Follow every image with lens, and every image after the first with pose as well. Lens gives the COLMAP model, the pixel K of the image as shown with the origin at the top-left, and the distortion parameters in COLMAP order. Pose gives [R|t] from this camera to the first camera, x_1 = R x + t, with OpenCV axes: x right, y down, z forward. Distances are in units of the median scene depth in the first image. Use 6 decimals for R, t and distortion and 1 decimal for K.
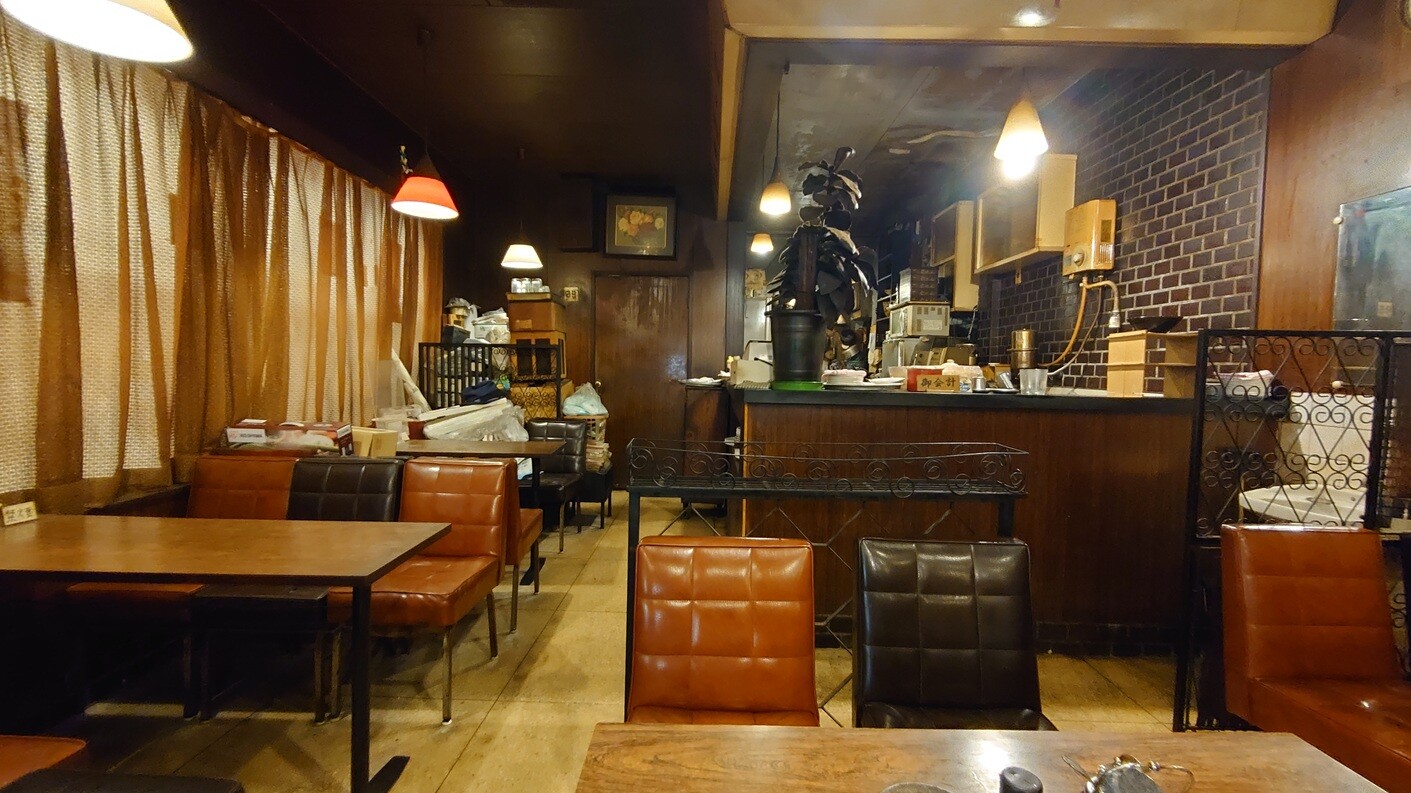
lens RADIAL K [[613.2, 0, 705.5], [0, 613.2, 396.5], [0, 0, 1]] dist [0.001351, 0.000053]
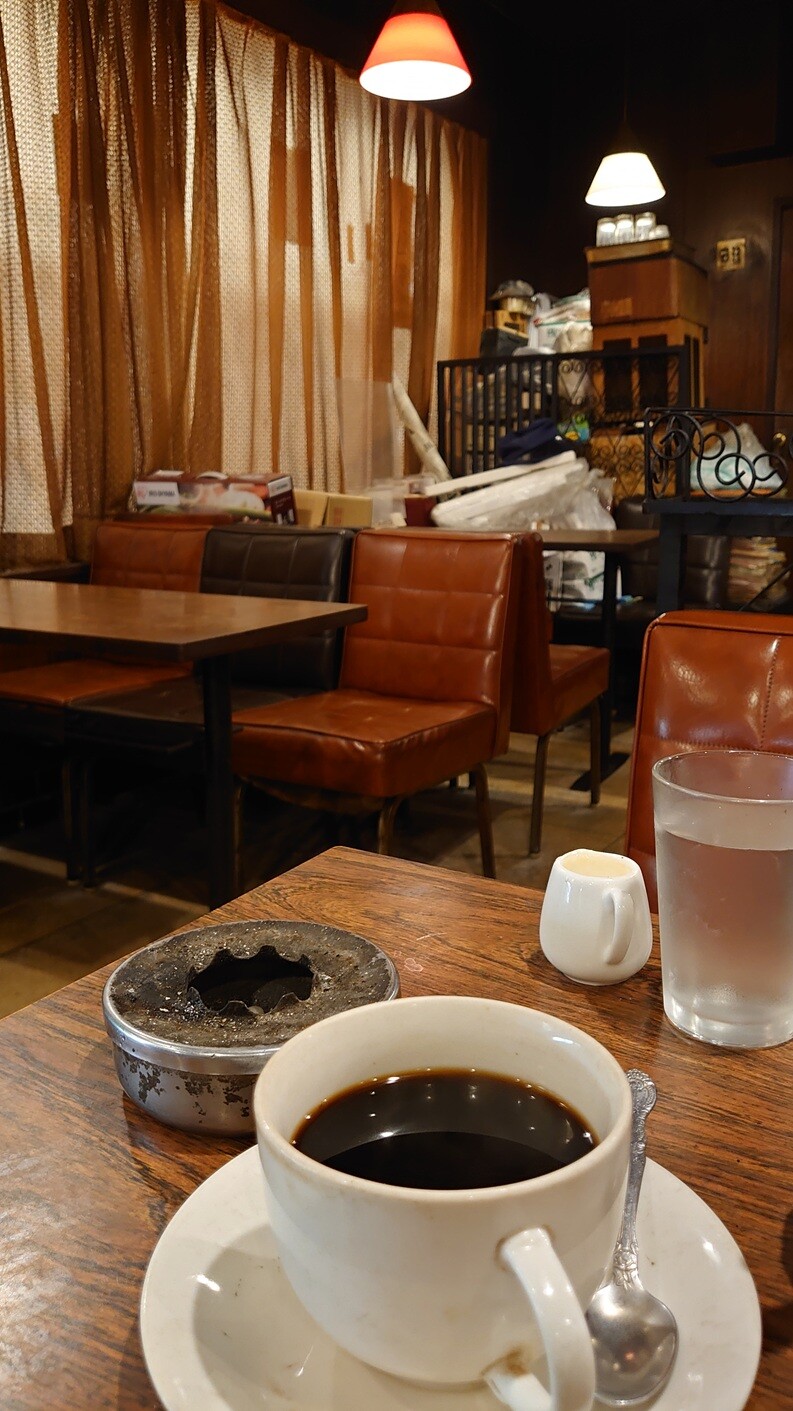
lens RADIAL K [[1143.7, 0, 396.5], [0, 1143.7, 705.5], [0, 0, 1]] dist [-0.014576, -0.004468]
pose [[0.837042, 0.075373, -0.541923, 0.094398], [-0.003719, 0.991227, 0.132120, 0.090097], [0.547127, -0.108575, 0.829978, 0.084863]]
